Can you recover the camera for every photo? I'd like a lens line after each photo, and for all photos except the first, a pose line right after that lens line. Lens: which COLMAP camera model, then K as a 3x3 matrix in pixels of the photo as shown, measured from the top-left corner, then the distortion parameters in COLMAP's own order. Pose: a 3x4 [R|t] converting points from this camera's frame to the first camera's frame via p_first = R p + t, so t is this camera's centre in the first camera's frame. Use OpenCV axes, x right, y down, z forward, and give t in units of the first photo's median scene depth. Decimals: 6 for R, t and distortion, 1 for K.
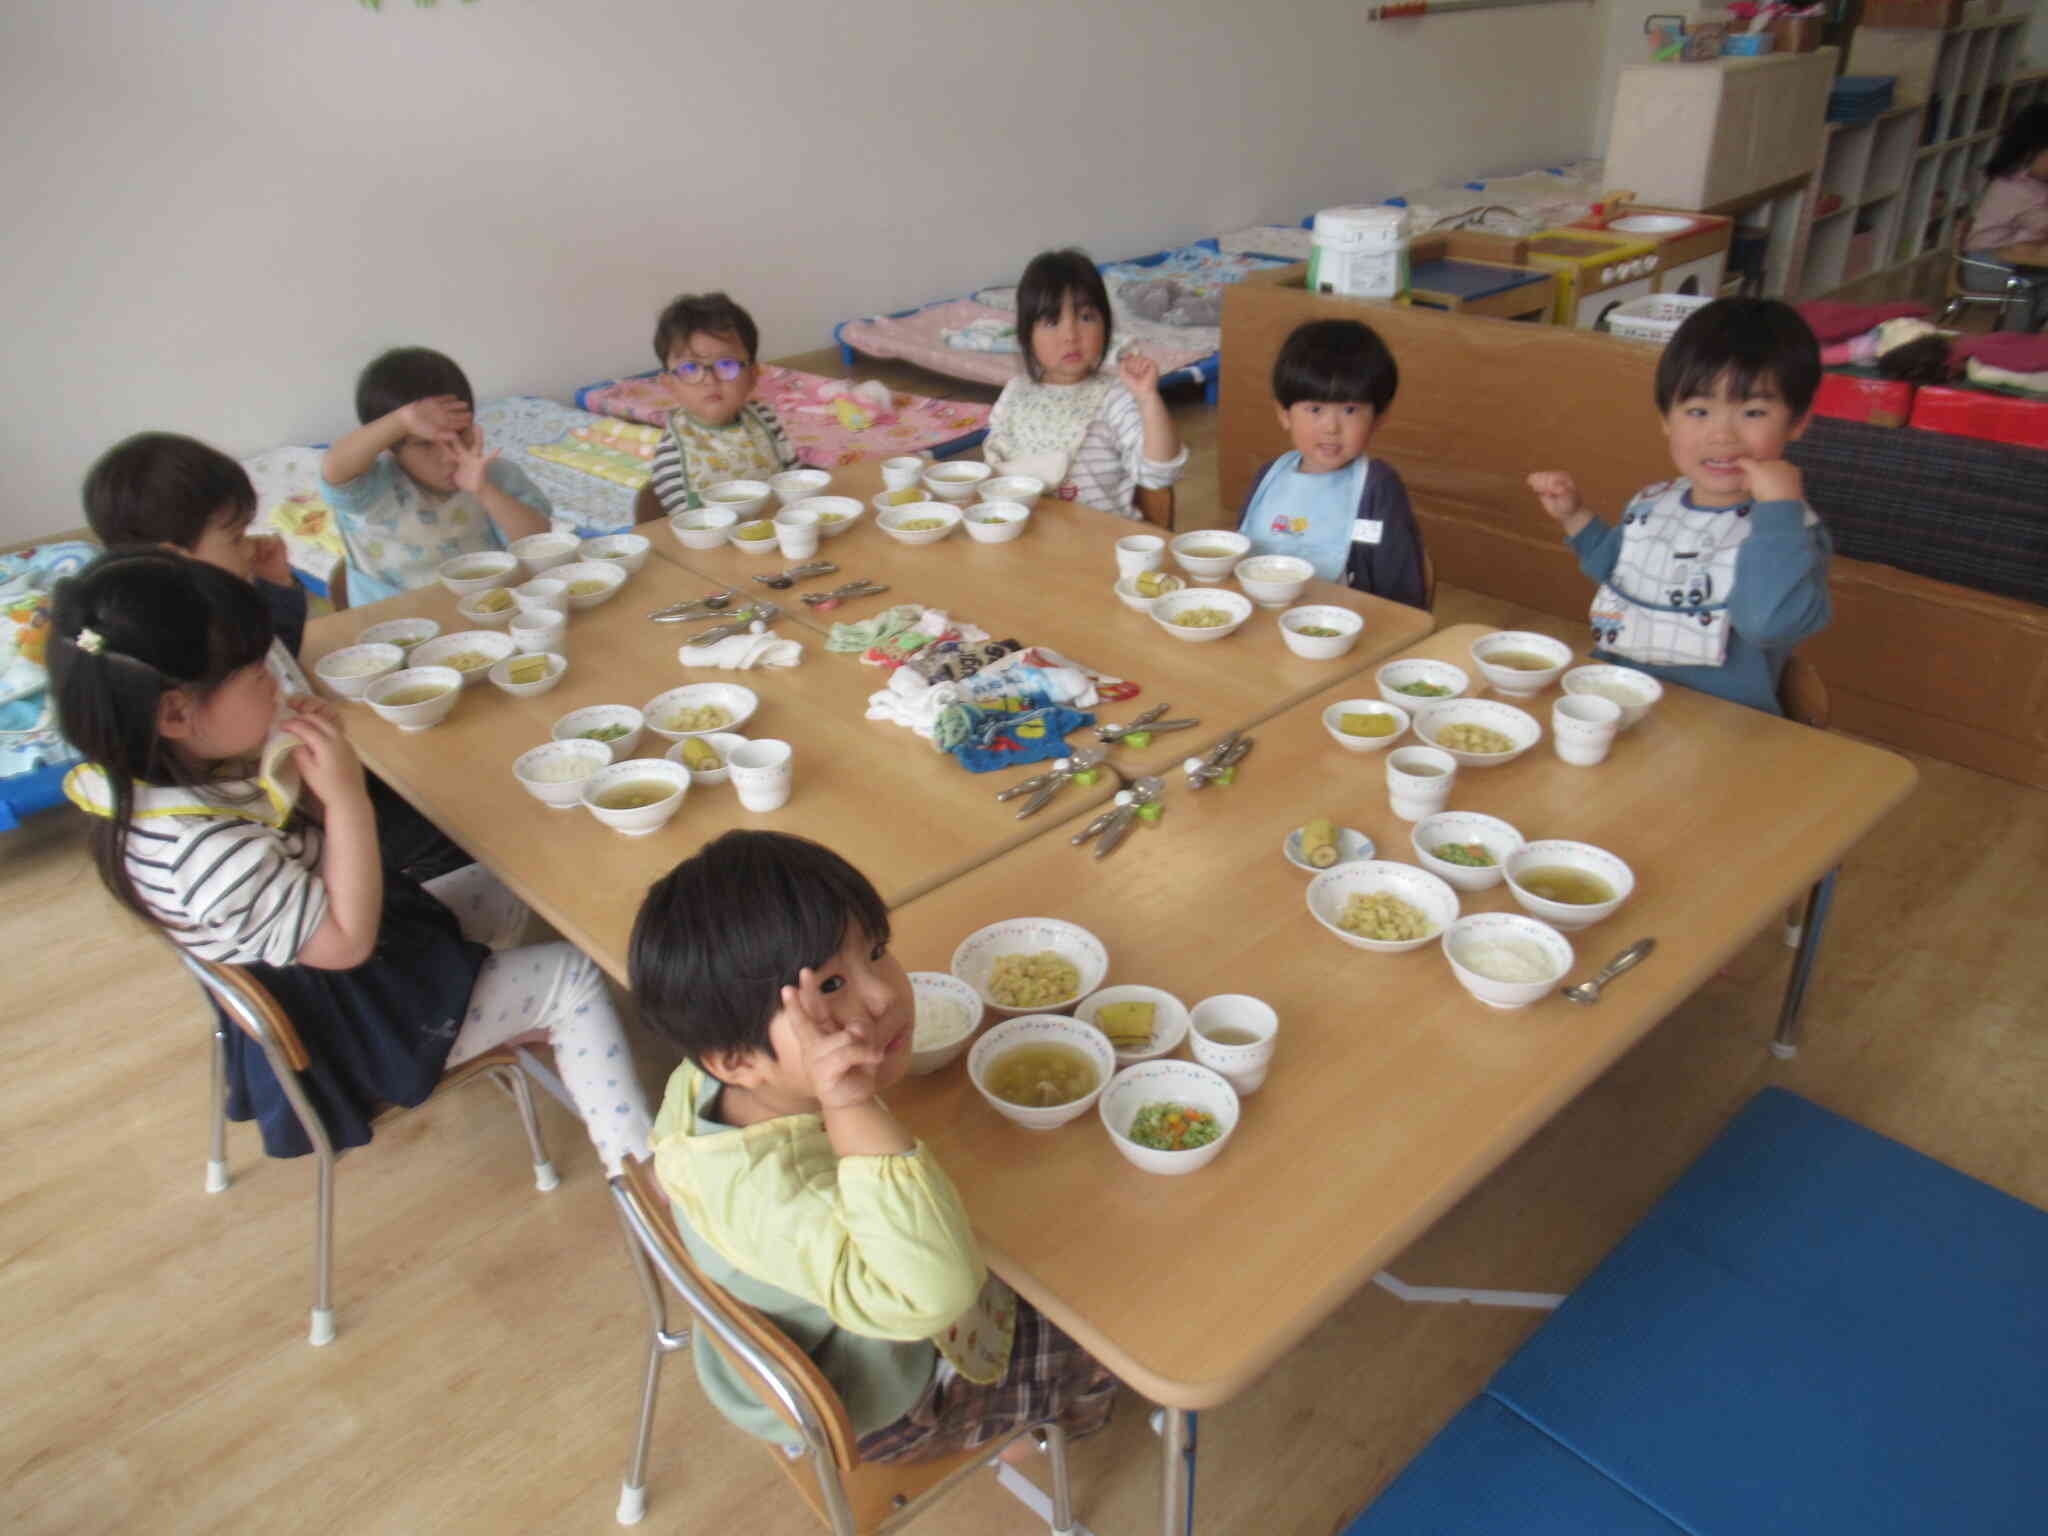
lens RADIAL K [[1550.8, 0, 1024.0], [0, 1550.8, 768.0], [0, 0, 1]] dist [0.002186, -0.074878]
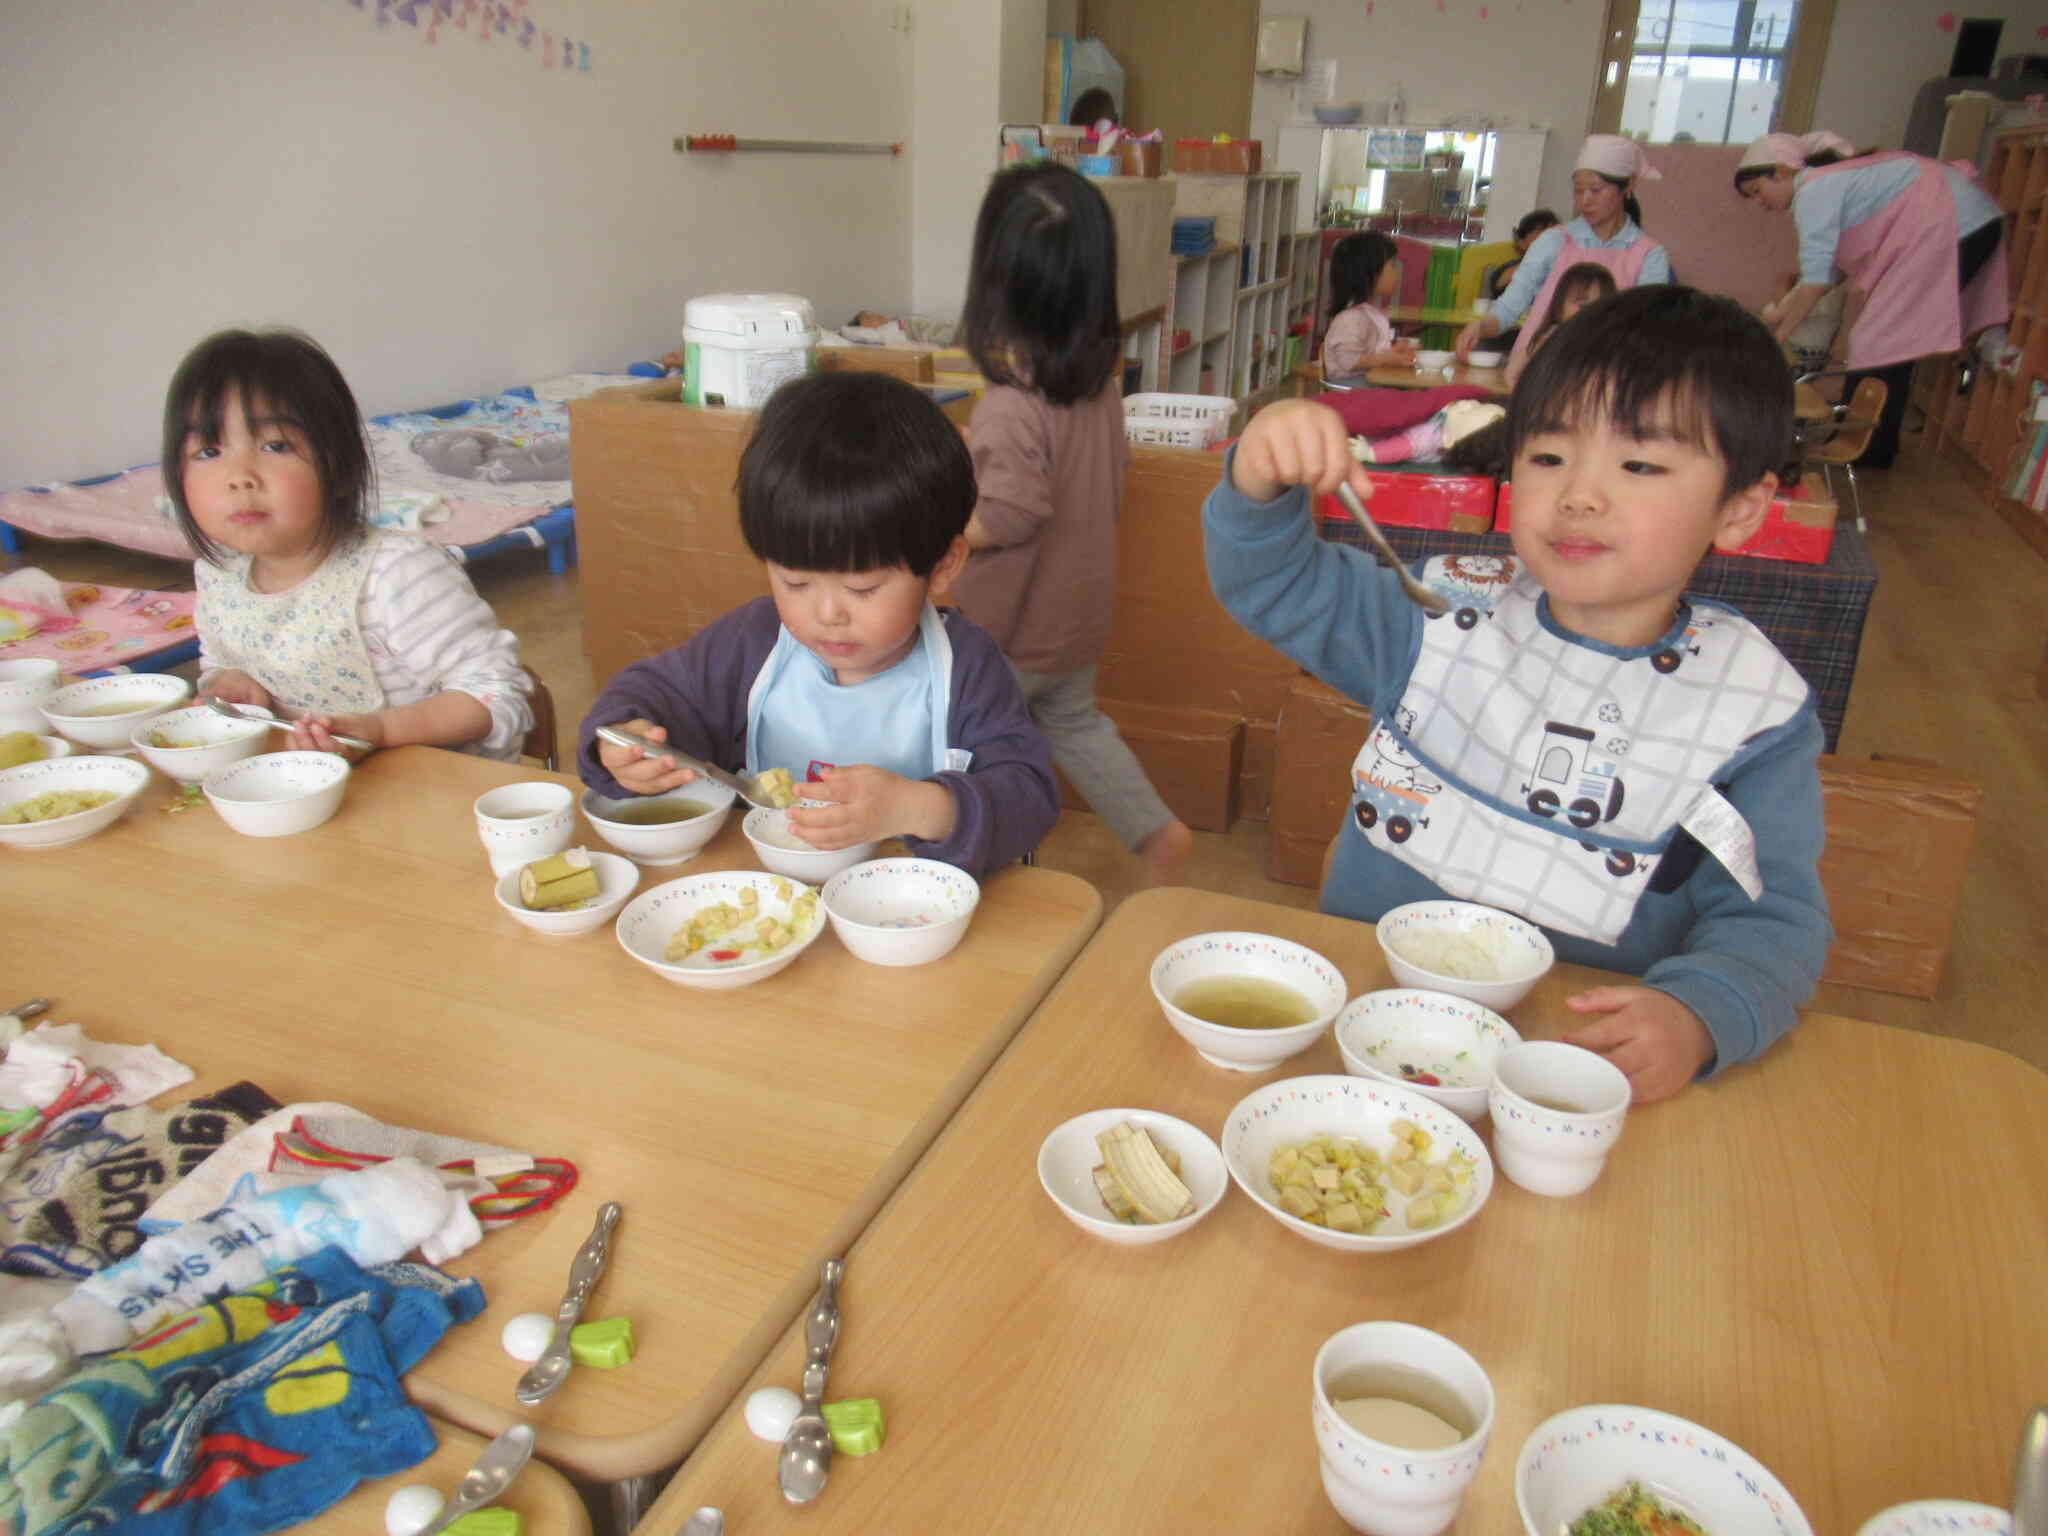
lens RADIAL K [[1597.3, 0, 1024.0], [0, 1597.3, 768.0], [0, 0, 1]] dist [-0.067230, 0.015288]
pose [[0.910937, -0.104630, 0.399056, 0.016565], [0.150897, 0.984779, -0.086255, -0.068233], [-0.383958, 0.138790, 0.912860, 0.361370]]
